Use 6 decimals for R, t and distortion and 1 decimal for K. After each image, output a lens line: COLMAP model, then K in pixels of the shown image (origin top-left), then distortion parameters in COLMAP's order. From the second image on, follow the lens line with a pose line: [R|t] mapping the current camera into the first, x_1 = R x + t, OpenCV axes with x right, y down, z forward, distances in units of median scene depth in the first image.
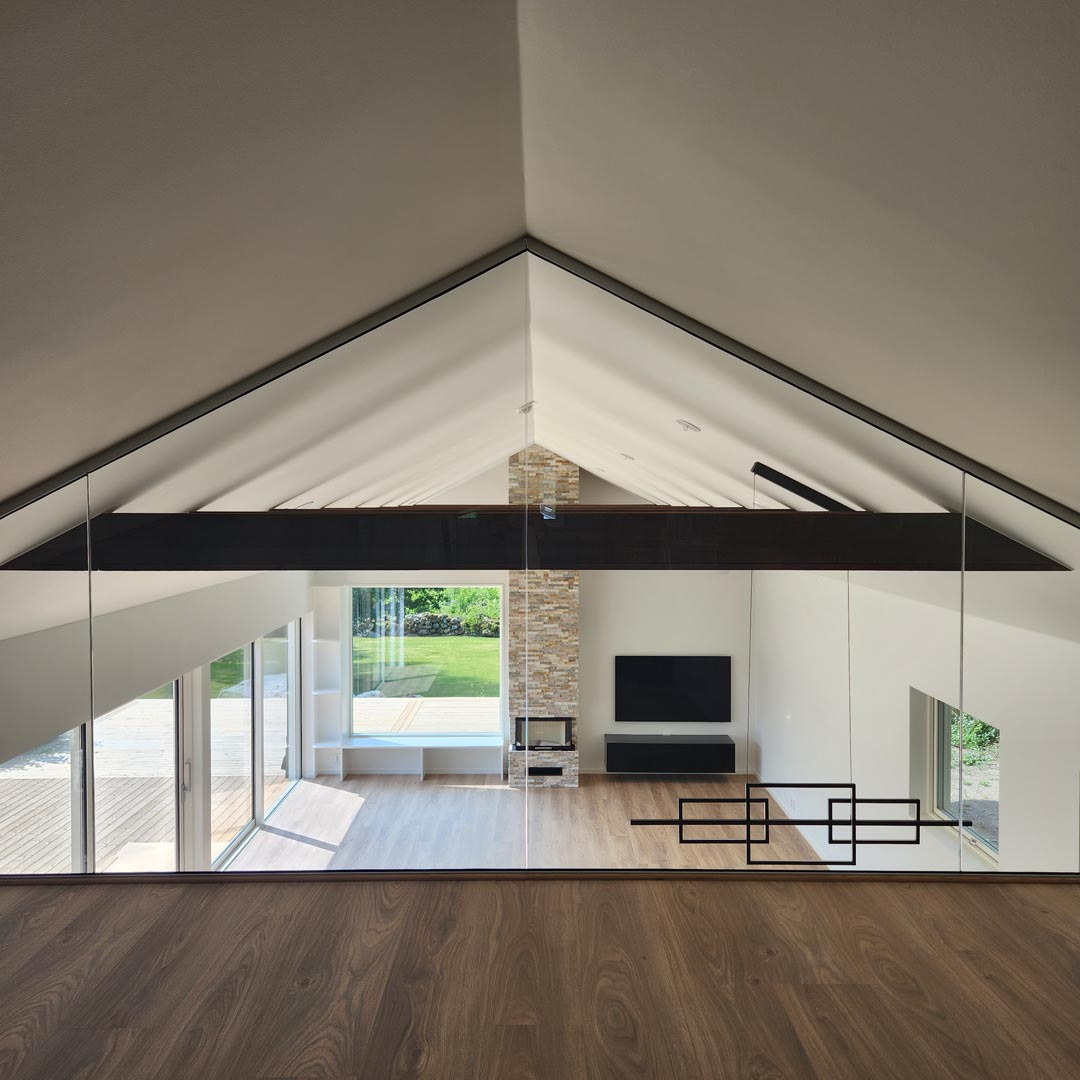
lens RADIAL K [[965.8, 0, 536.9], [0, 965.8, 531.9], [0, 0, 1]] dist [0.078653, -0.003906]
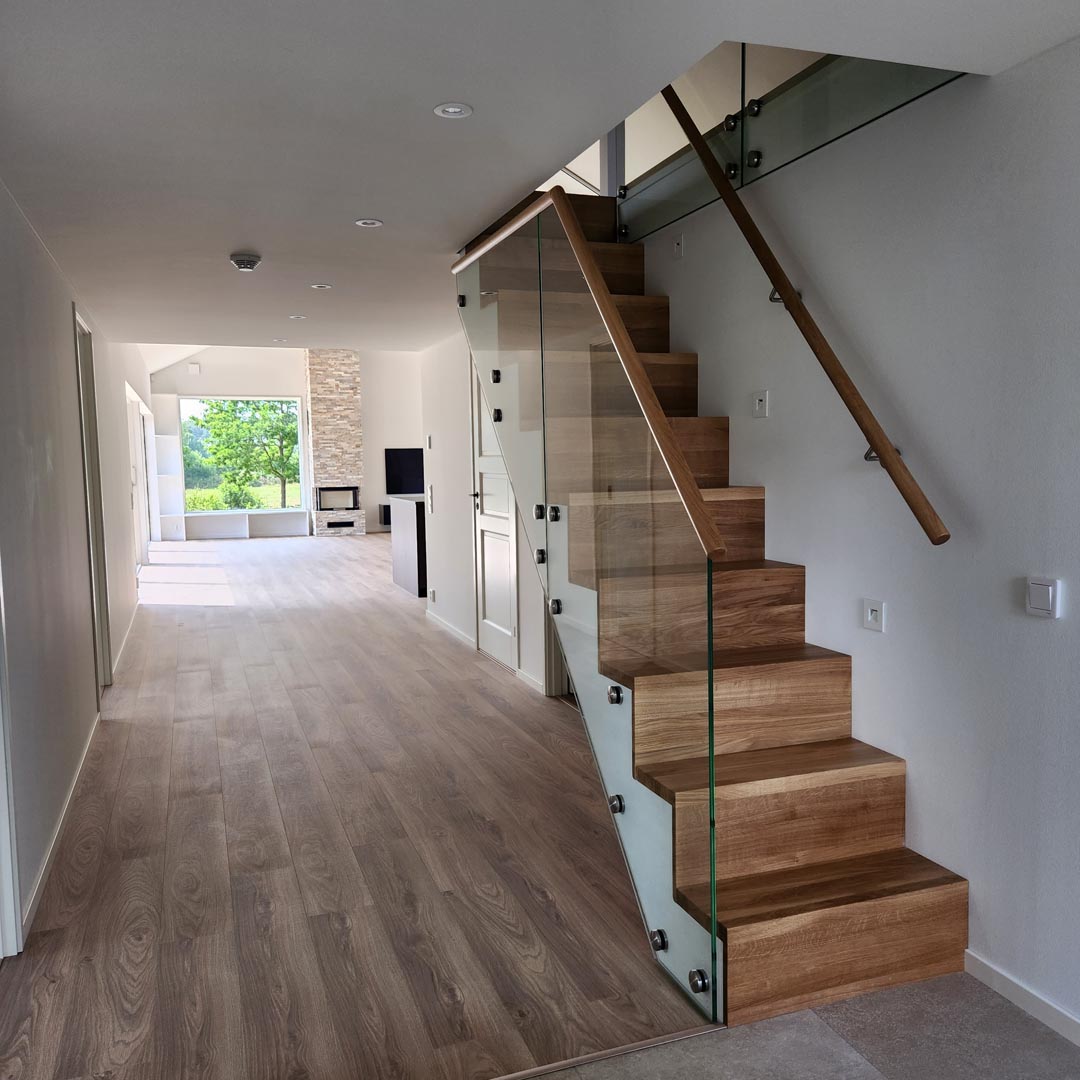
lens RADIAL K [[956.7, 0, 543.0], [0, 956.7, 545.8], [0, 0, 1]] dist [0.091885, -0.082782]
pose [[0.938641, -0.046608, 0.341731, -0.198811], [0.026207, 0.997601, 0.064076, 0.195183], [-0.343897, -0.051189, 0.937611, -0.433978]]
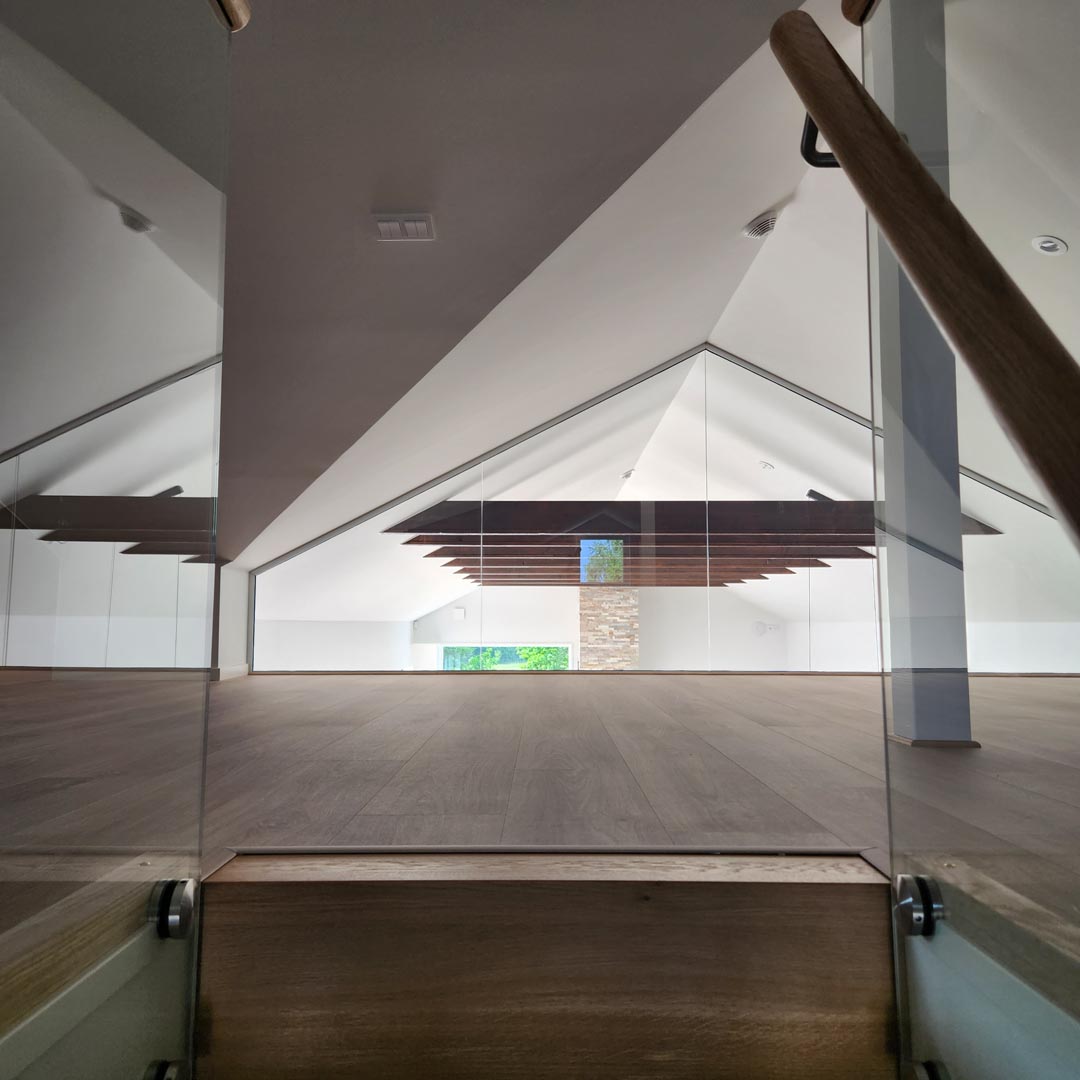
lens RADIAL K [[965.8, 0, 536.9], [0, 965.8, 531.9], [0, 0, 1]] dist [0.078653, -0.003906]
pose [[0.999979, 0.000974, -0.006439, -0.073932], [-0.001779, 0.992012, -0.126133, 0.071186], [0.006265, 0.126142, 0.991992, -0.197219]]
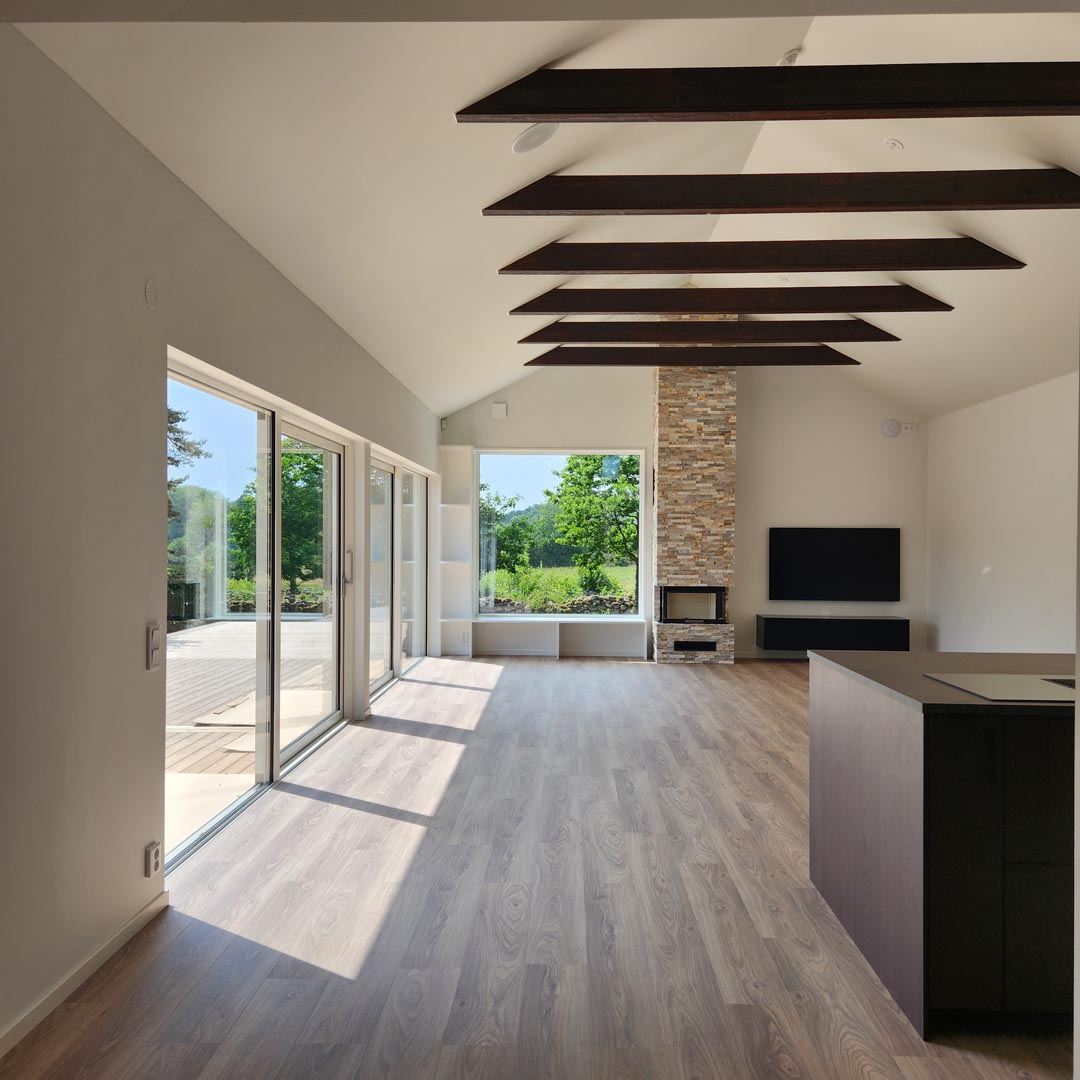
lens RADIAL K [[956.7, 0, 543.0], [0, 956.7, 545.8], [0, 0, 1]] dist [0.091885, -0.082782]
pose [[0.999626, 0.006558, -0.026547, -0.111971], [-0.007189, 0.999693, -0.023728, 0.175608], [0.026383, 0.023910, 0.999366, 0.098944]]
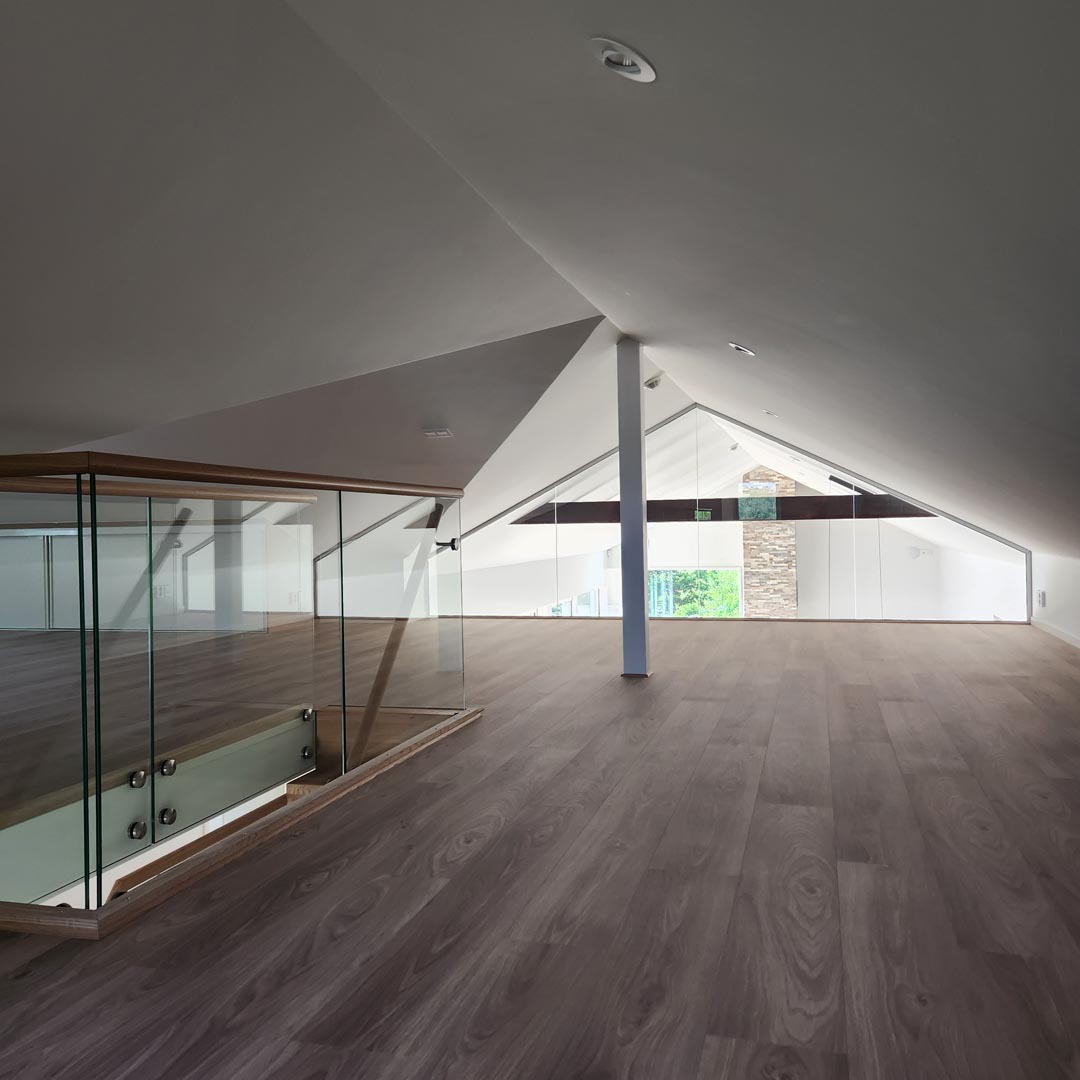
lens RADIAL K [[956.9, 0, 532.5], [0, 956.9, 529.8], [0, 0, 1]] dist [0.104424, -0.103399]
pose [[0.958758, -0.016221, -0.283761, 0.073845], [0.009356, 0.999630, -0.025534, 0.034217], [0.284070, 0.021826, 0.958555, -0.426476]]
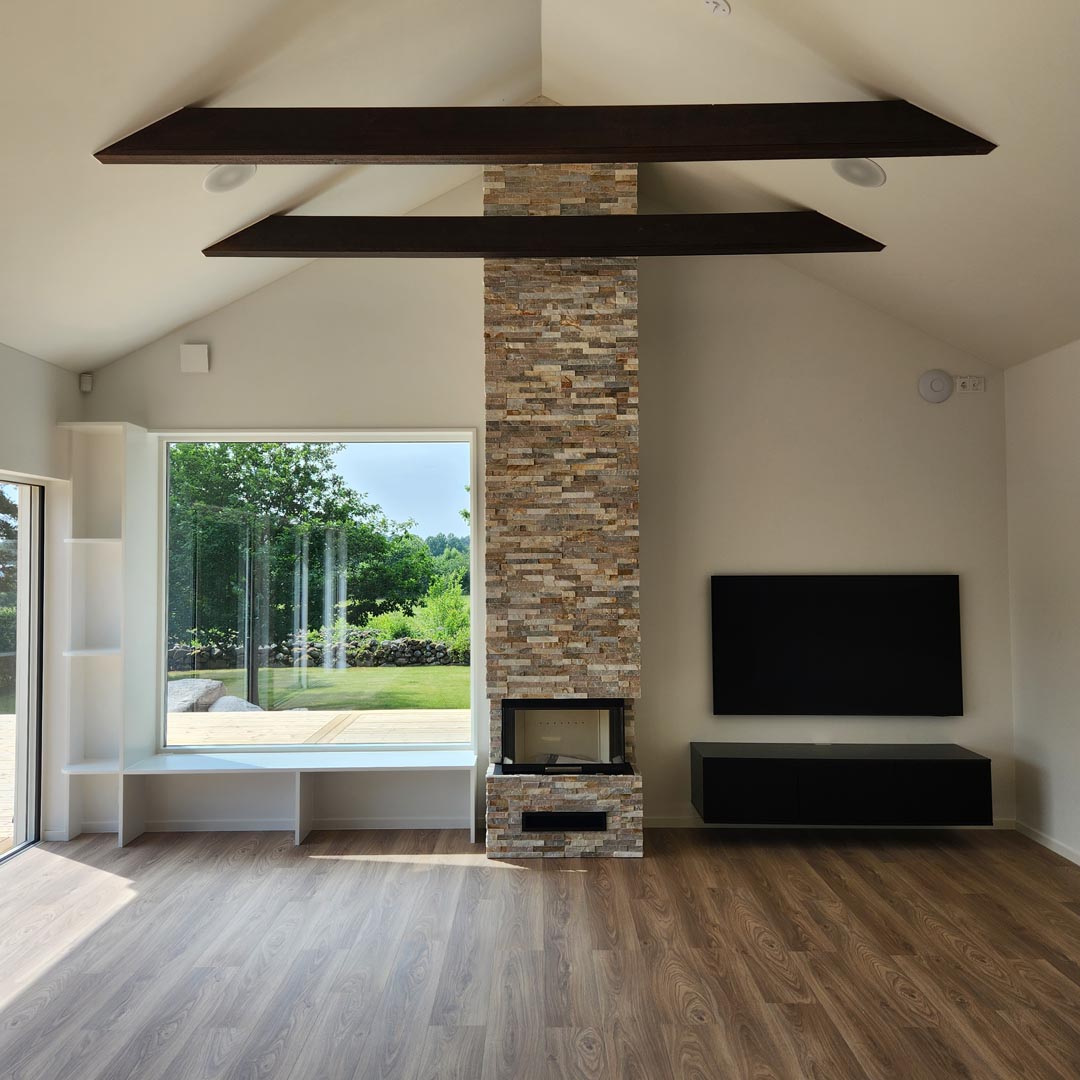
lens RADIAL K [[956.9, 0, 532.5], [0, 956.9, 529.8], [0, 0, 1]] dist [0.104424, -0.103399]
pose [[0.999974, -0.005865, -0.004253, -0.005219], [0.005581, 0.997941, -0.063889, 0.141418], [0.004619, 0.063864, 0.997948, 0.549247]]
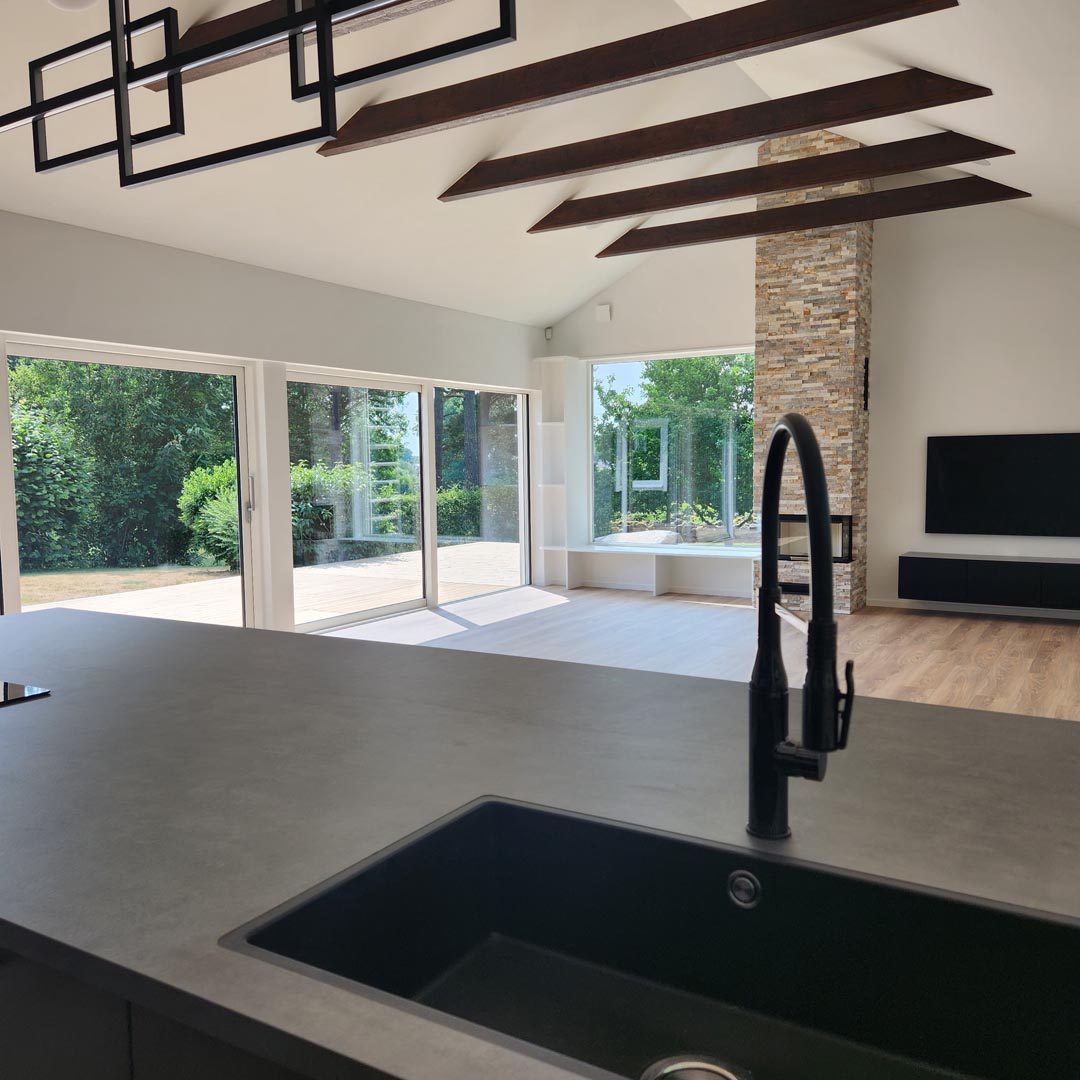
lens RADIAL K [[956.9, 0, 532.5], [0, 956.9, 529.8], [0, 0, 1]] dist [0.104424, -0.103399]
pose [[0.854948, 0.027623, -0.517978, 0.207306], [-0.004300, 0.998924, 0.046174, 0.170407], [0.518696, -0.037249, 0.854147, 0.284813]]
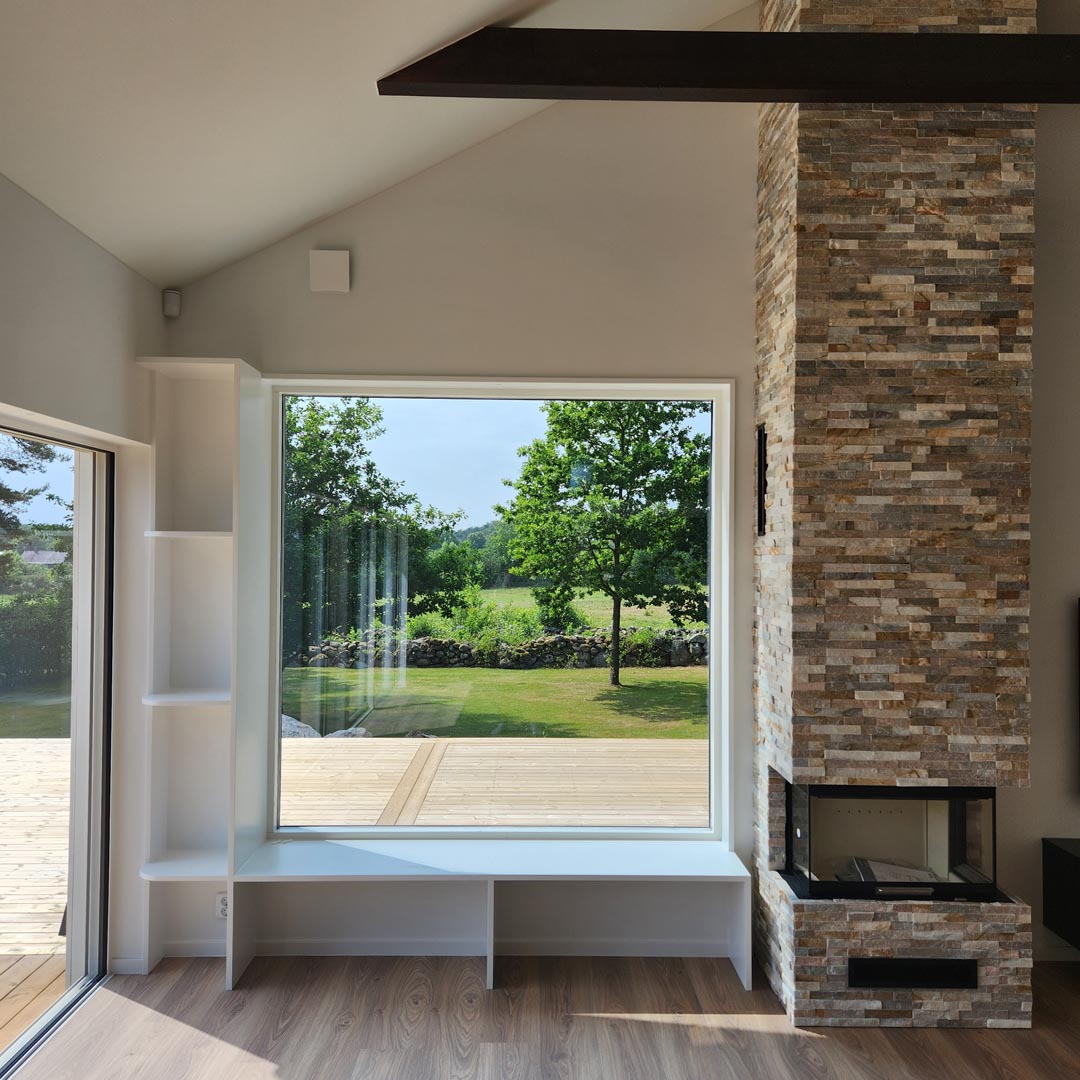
lens RADIAL K [[956.7, 0, 543.0], [0, 956.7, 545.8], [0, 0, 1]] dist [0.091885, -0.082782]
pose [[0.999824, 0.008238, 0.016873, -0.110770], [-0.007533, 0.999112, -0.041463, 0.131236], [-0.017200, 0.041329, 0.998998, 0.702775]]
